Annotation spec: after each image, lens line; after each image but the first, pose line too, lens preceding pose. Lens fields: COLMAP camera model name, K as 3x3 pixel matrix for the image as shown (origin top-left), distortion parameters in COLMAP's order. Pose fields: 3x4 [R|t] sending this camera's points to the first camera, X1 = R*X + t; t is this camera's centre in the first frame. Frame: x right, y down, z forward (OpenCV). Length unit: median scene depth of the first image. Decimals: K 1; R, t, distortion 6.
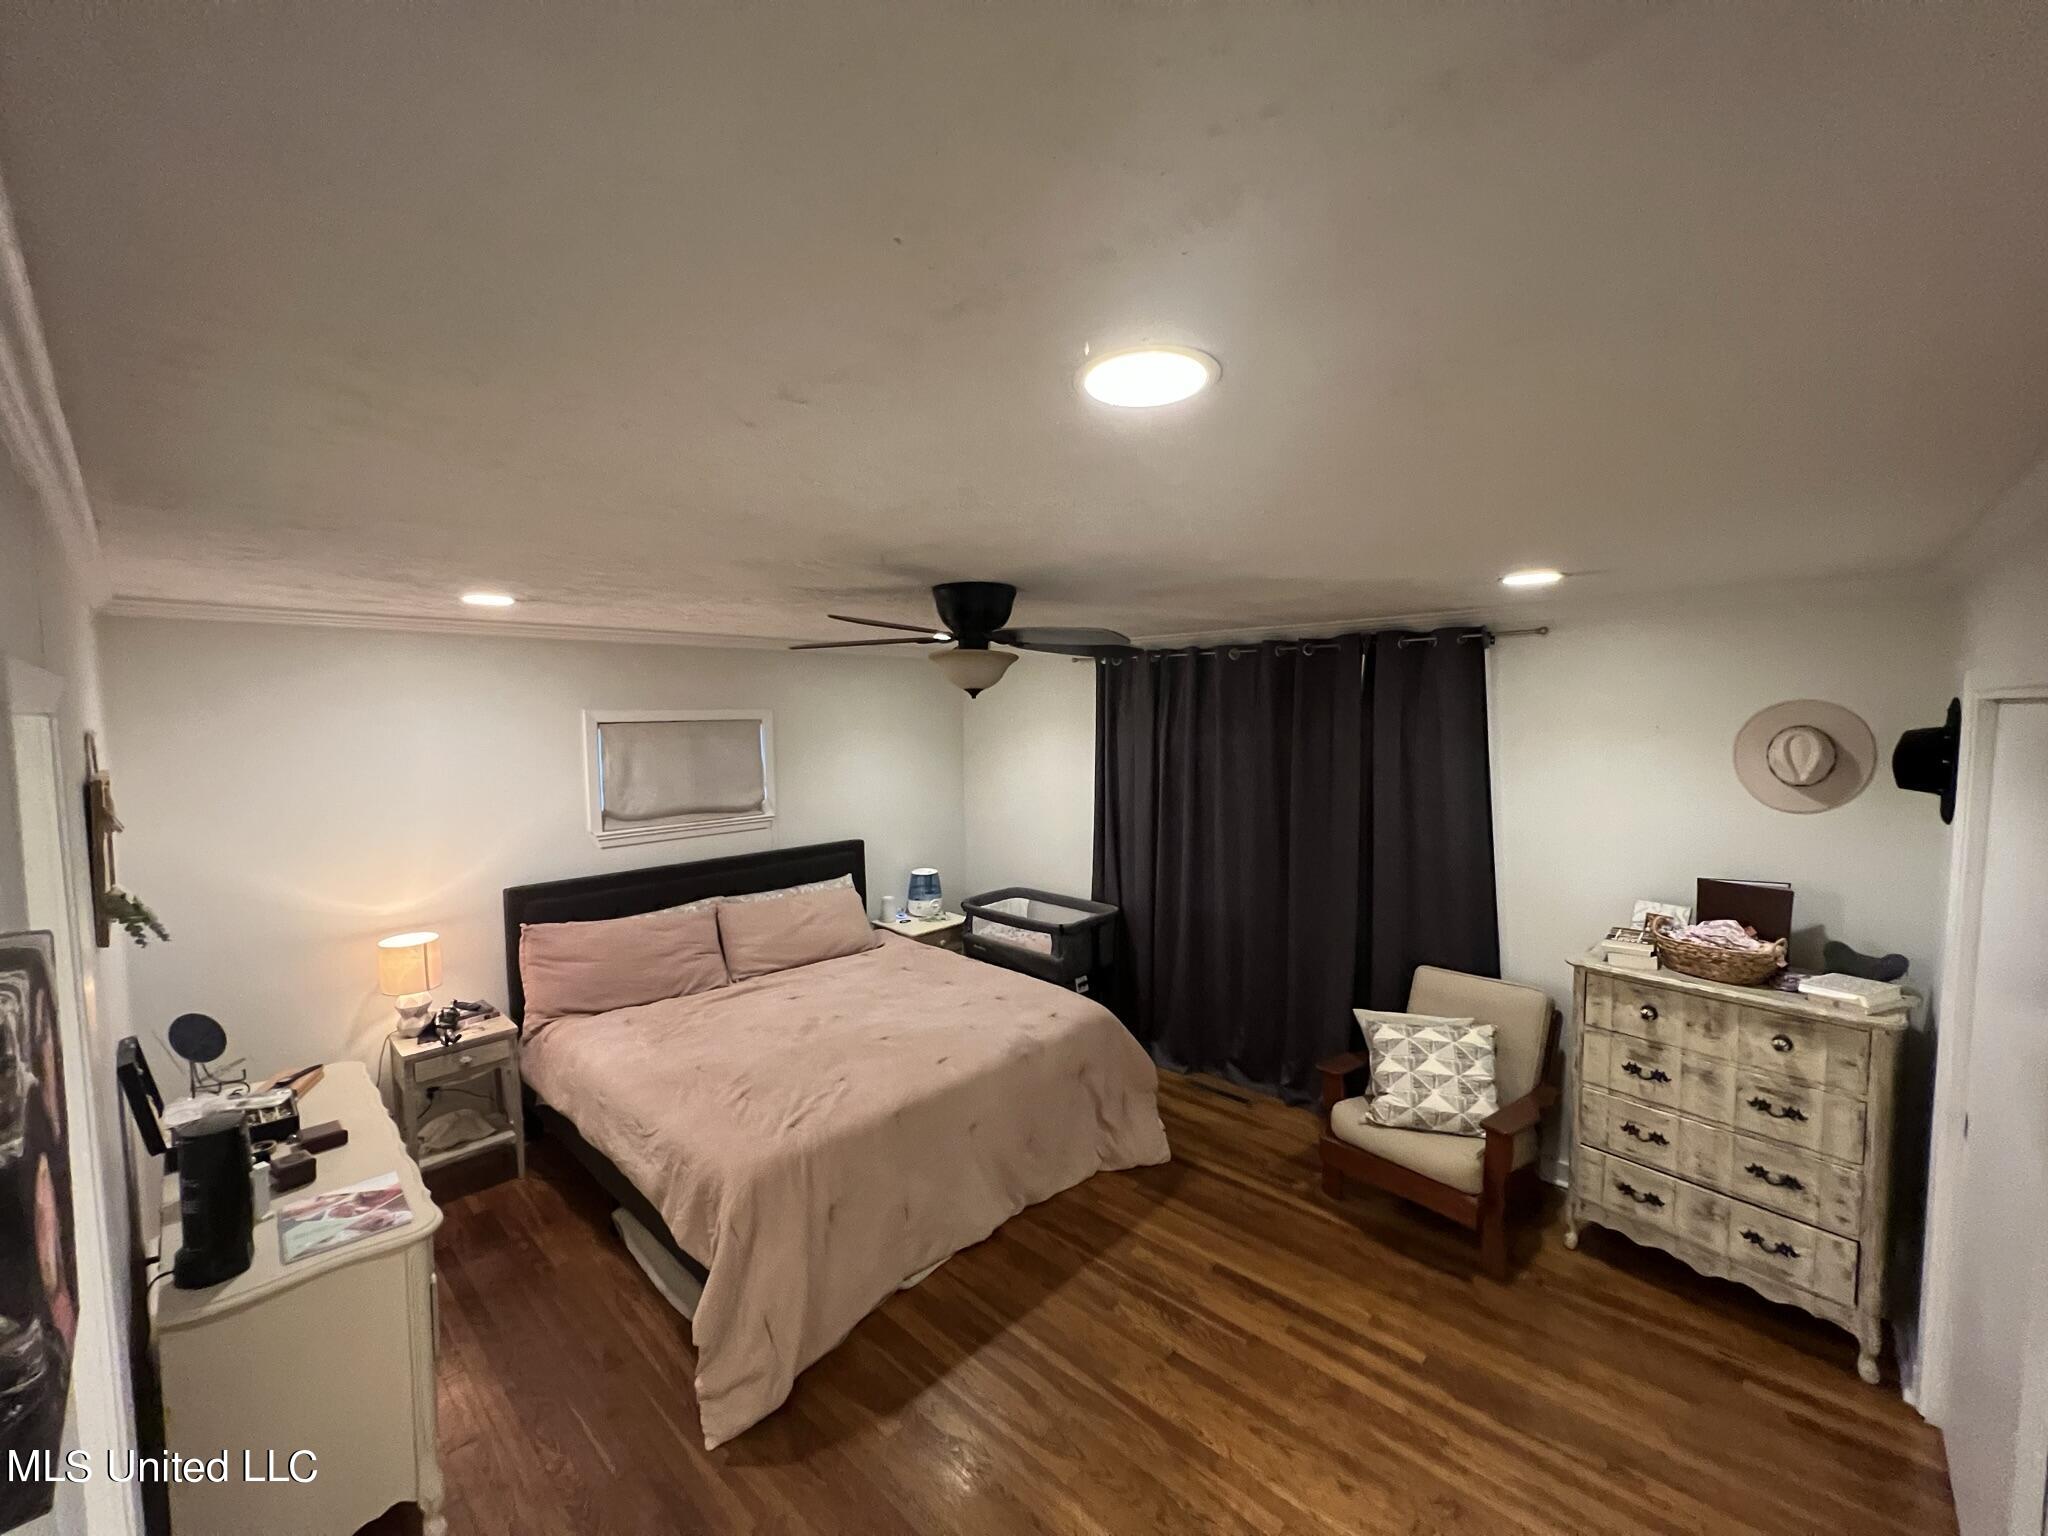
lens RADIAL K [[817.3, 0, 1028.8], [0, 817.3, 766.3], [0, 0, 1]] dist [-0.007247, 0.000686]
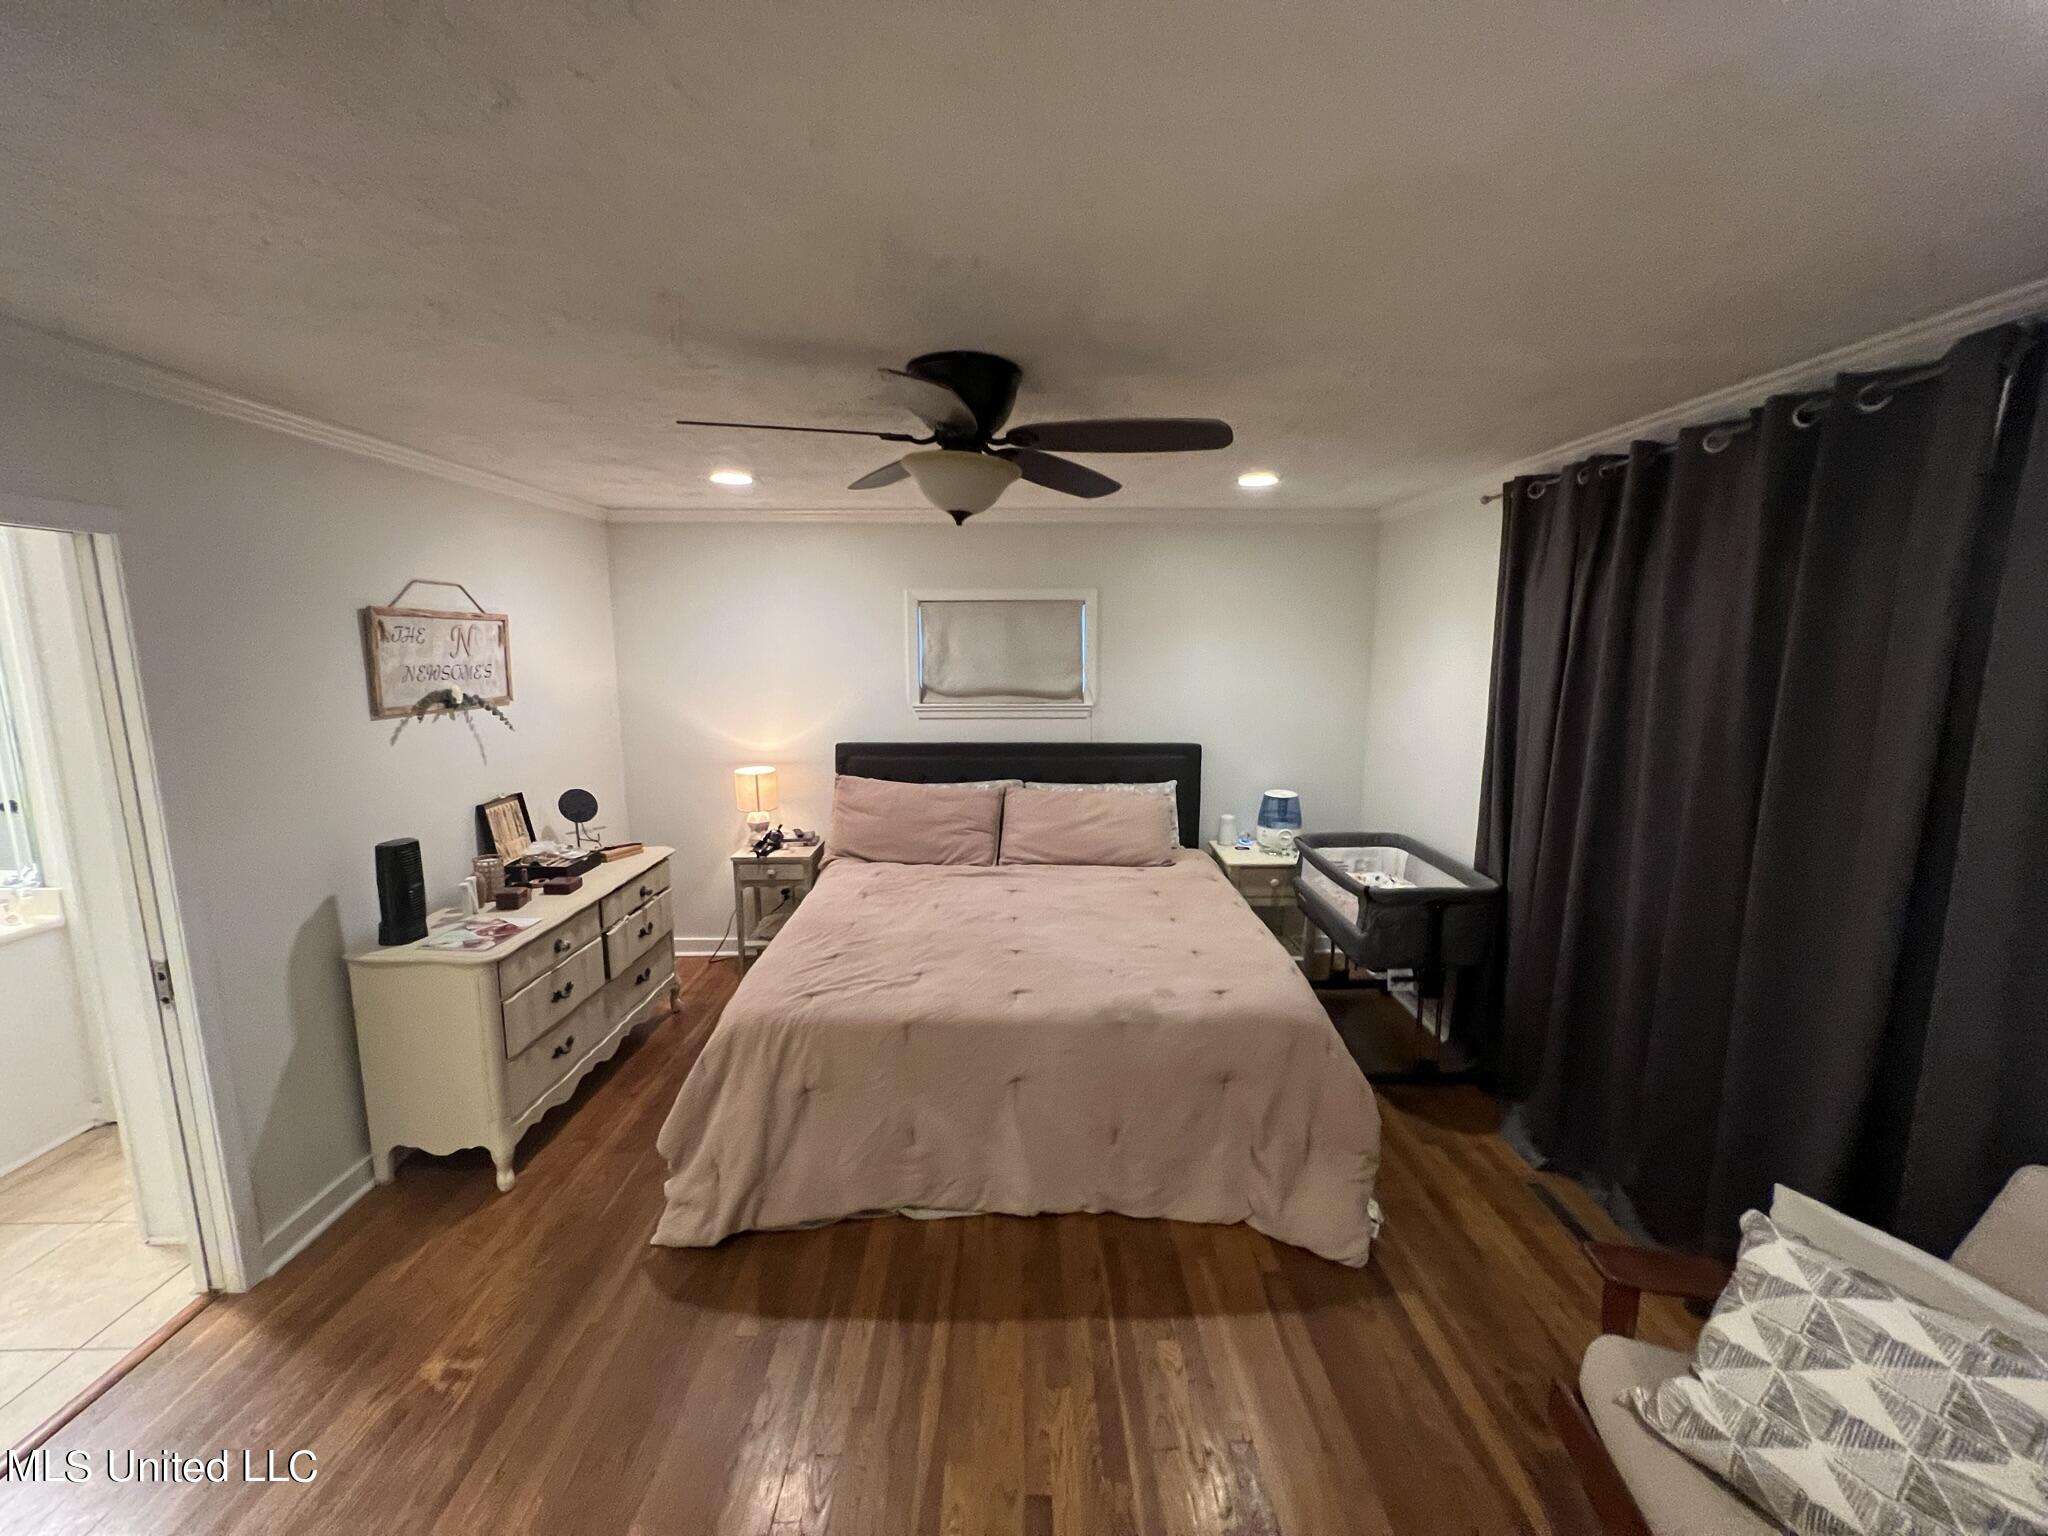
lens RADIAL K [[817.3, 0, 1027.1], [0, 817.3, 768.0], [0, 0, 1]] dist [-0.007247, 0.000686]
pose [[0.695106, 0.122581, -0.708380, 0.398781], [-0.055687, 0.991576, 0.116943, 0.034501], [0.716748, -0.041841, 0.696076, 0.386375]]
